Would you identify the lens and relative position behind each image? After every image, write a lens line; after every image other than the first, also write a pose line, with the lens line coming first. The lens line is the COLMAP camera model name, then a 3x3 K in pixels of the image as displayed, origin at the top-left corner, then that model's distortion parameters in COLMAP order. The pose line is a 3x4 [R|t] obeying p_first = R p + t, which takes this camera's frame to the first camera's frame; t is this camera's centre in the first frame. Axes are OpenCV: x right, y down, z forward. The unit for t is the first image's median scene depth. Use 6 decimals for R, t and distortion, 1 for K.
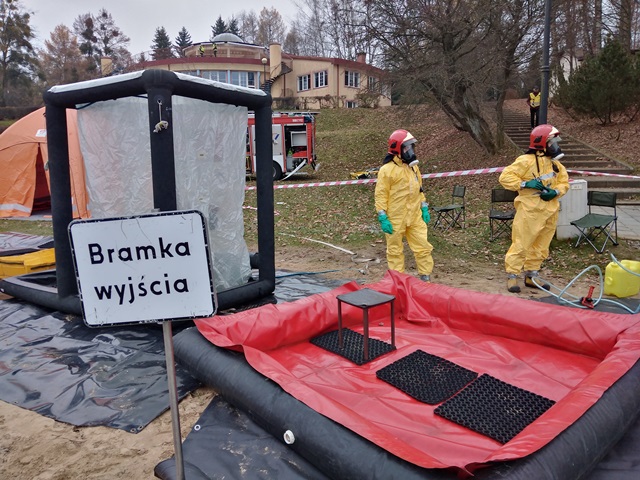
lens RADIAL K [[490.4, 0, 320.0], [0, 490.4, 240.0], [0, 0, 1]] dist [0.013264, -0.028448]
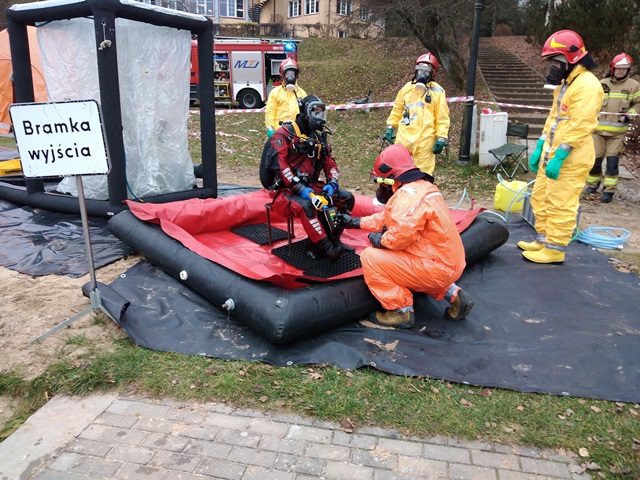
lens RADIAL K [[490.4, 0, 320.3], [0, 490.4, 238.6], [0, 0, 1]] dist [0.013264, -0.028448]
pose [[0.999165, 0.033666, 0.023137, 0.174095], [-0.036325, 0.991342, 0.126184, 0.060147], [-0.018688, -0.126919, 0.991737, -0.229286]]
